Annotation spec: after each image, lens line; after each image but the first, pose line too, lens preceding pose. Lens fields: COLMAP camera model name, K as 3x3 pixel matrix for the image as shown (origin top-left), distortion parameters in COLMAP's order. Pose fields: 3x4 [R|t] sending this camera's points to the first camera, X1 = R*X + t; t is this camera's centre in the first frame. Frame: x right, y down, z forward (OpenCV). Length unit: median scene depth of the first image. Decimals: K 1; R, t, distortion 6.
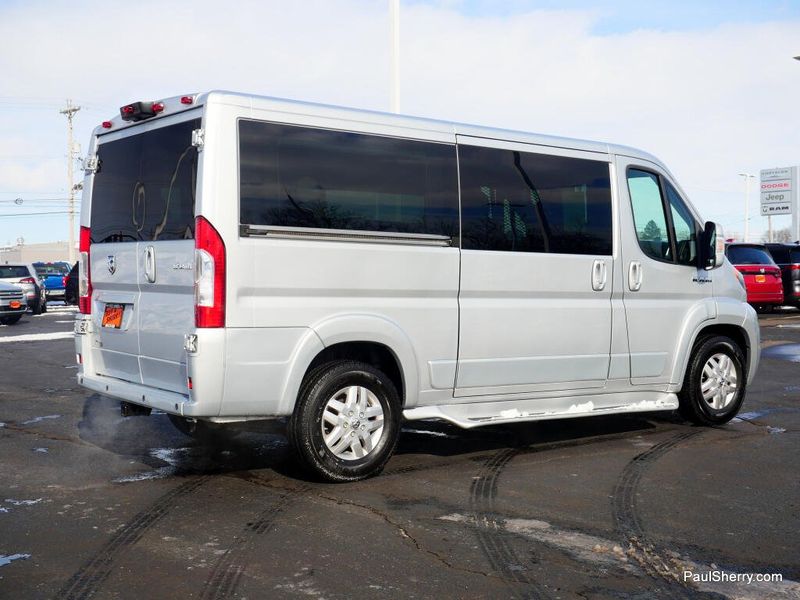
lens RADIAL K [[1073.1, 0, 394.3], [0, 1073.1, 304.9], [0, 0, 1]] dist [-0.009284, 0.000000]
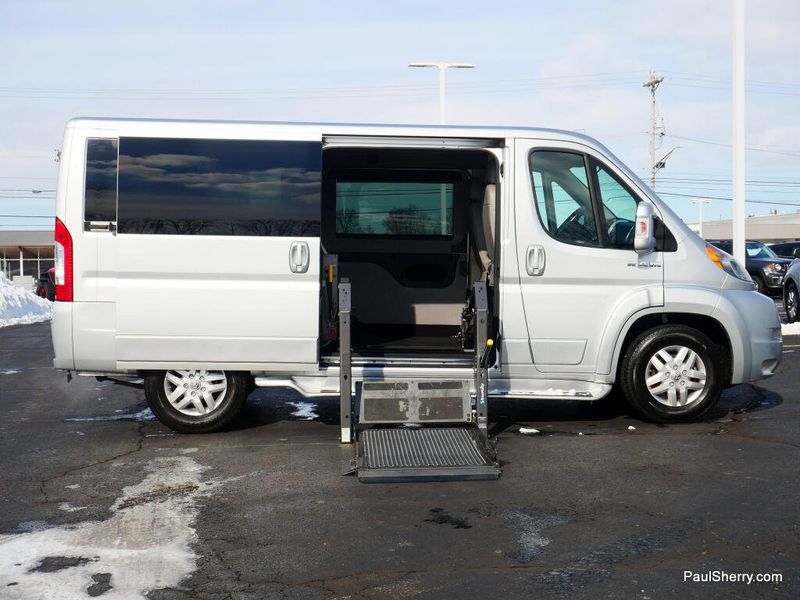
lens RADIAL K [[1243.4, 0, 435.8], [0, 1243.4, 309.5], [0, 0, 1]] dist [-0.019554, 0.000000]
pose [[0.824711, 0.021041, -0.565163, 0.899290], [-0.013913, 0.999760, 0.016919, -0.000587], [0.565384, -0.006090, 0.824806, 0.010458]]
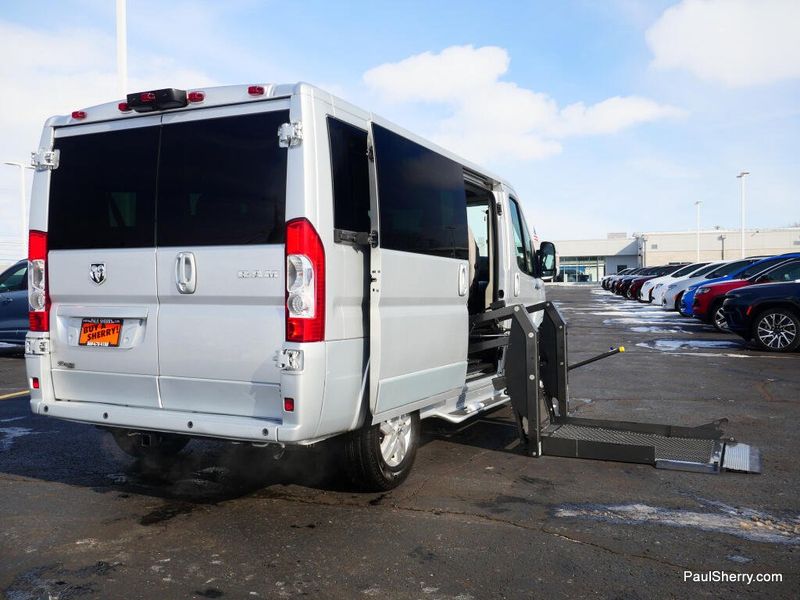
lens RADIAL K [[761.1, 0, 399.1], [0, 761.1, 304.2], [0, 0, 1]] dist [0.001077, 0.000000]
pose [[0.875580, -0.018676, 0.482713, -0.355917], [0.021793, 0.999762, -0.000849, -0.007220], [-0.482582, 0.011263, 0.875778, 0.342651]]
